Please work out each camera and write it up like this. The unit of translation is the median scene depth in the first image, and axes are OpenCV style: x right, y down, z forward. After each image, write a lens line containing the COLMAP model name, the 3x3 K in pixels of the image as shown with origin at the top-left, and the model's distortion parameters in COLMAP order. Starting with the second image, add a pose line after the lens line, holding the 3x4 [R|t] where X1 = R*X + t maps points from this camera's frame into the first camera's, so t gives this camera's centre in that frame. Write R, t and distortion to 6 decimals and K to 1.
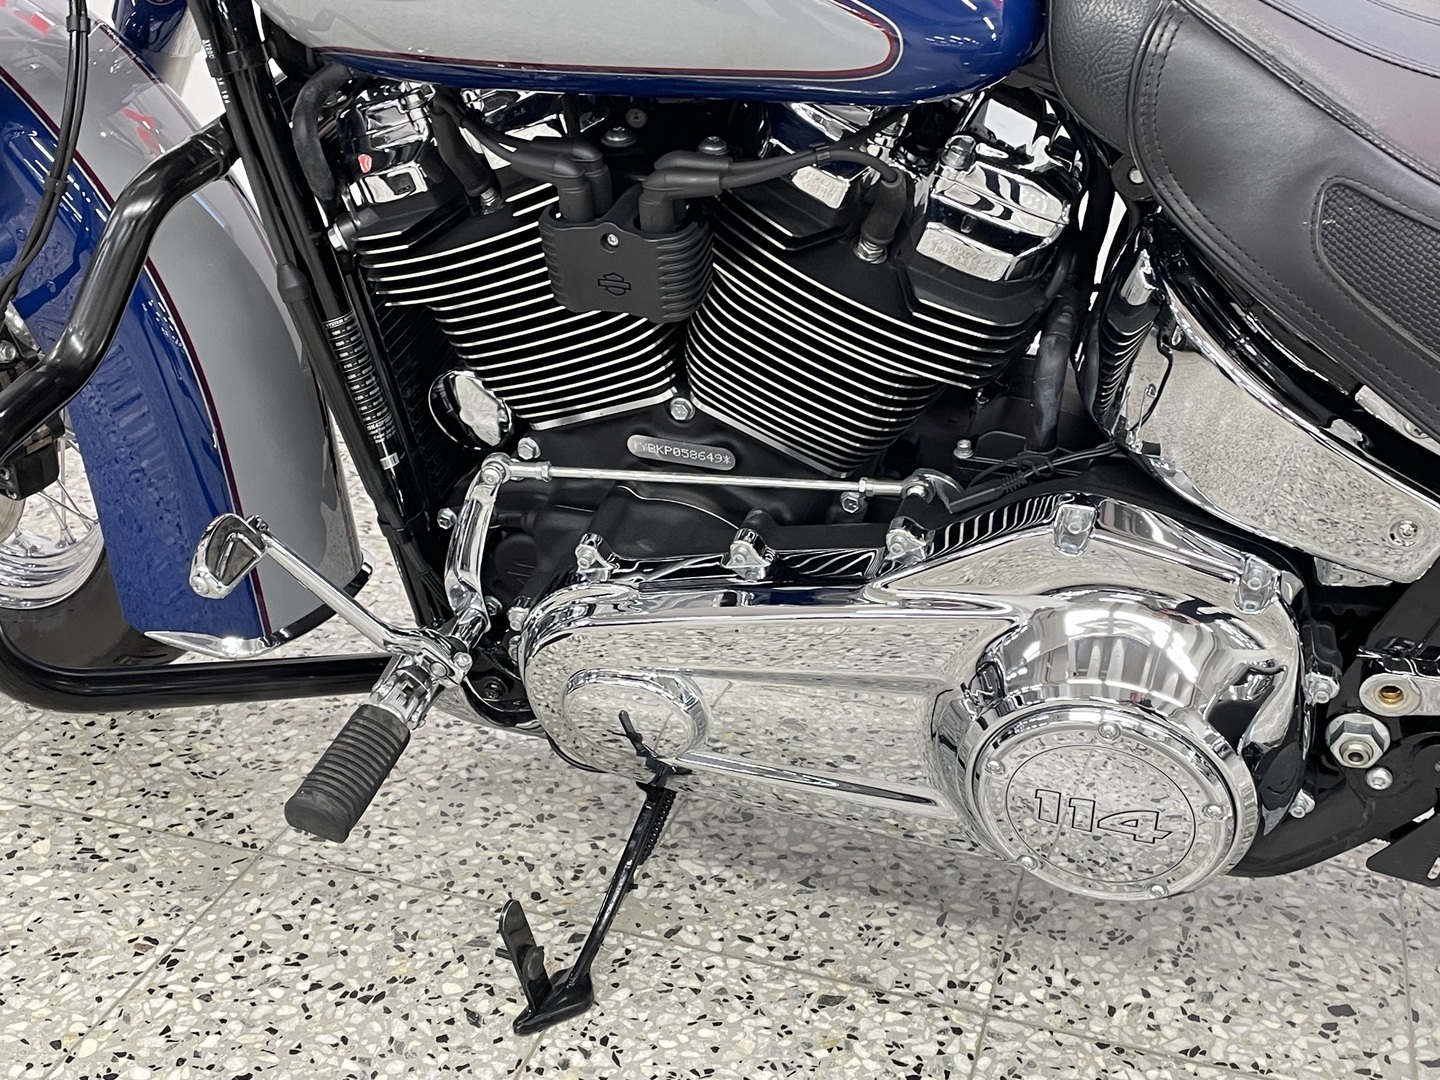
lens RADIAL K [[1827.1, 0, 720.3], [0, 1827.1, 553.6], [0, 0, 1]] dist [0.142388, -0.279602]
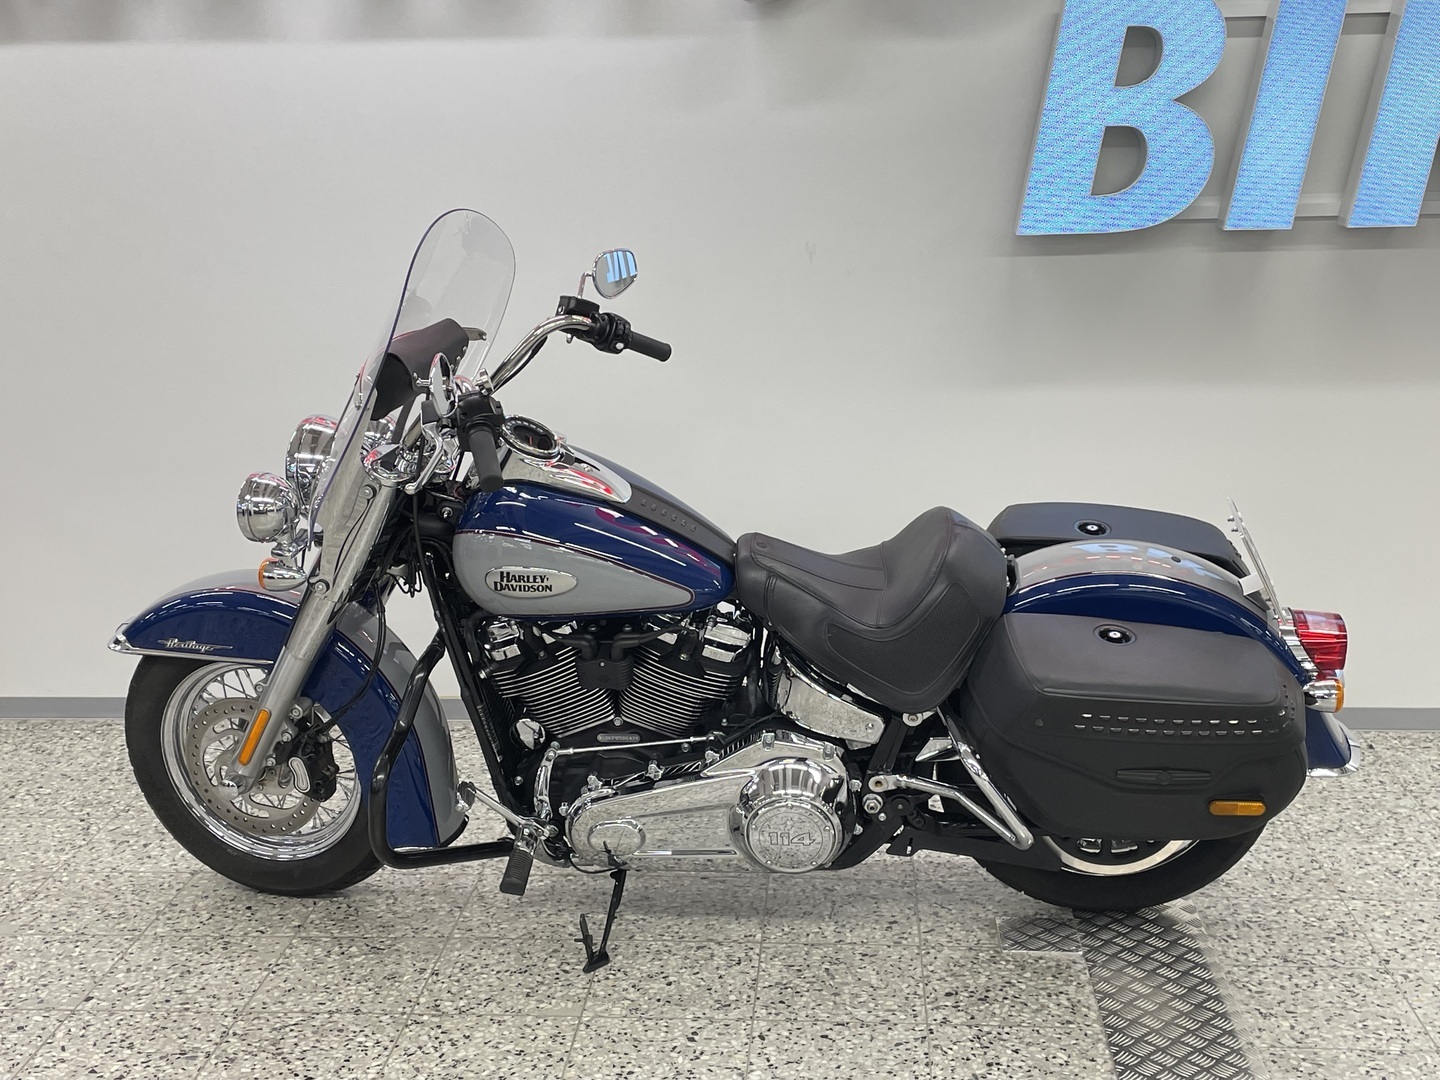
lens RADIAL K [[1827.1, 0, 720.3], [0, 1827.1, 553.6], [0, 0, 1]] dist [0.142388, -0.279602]
pose [[0.974401, -0.109130, 0.196555, -0.402179], [0.143964, 0.974400, -0.172682, 0.177289], [-0.172679, 0.196558, 0.965167, -1.773310]]
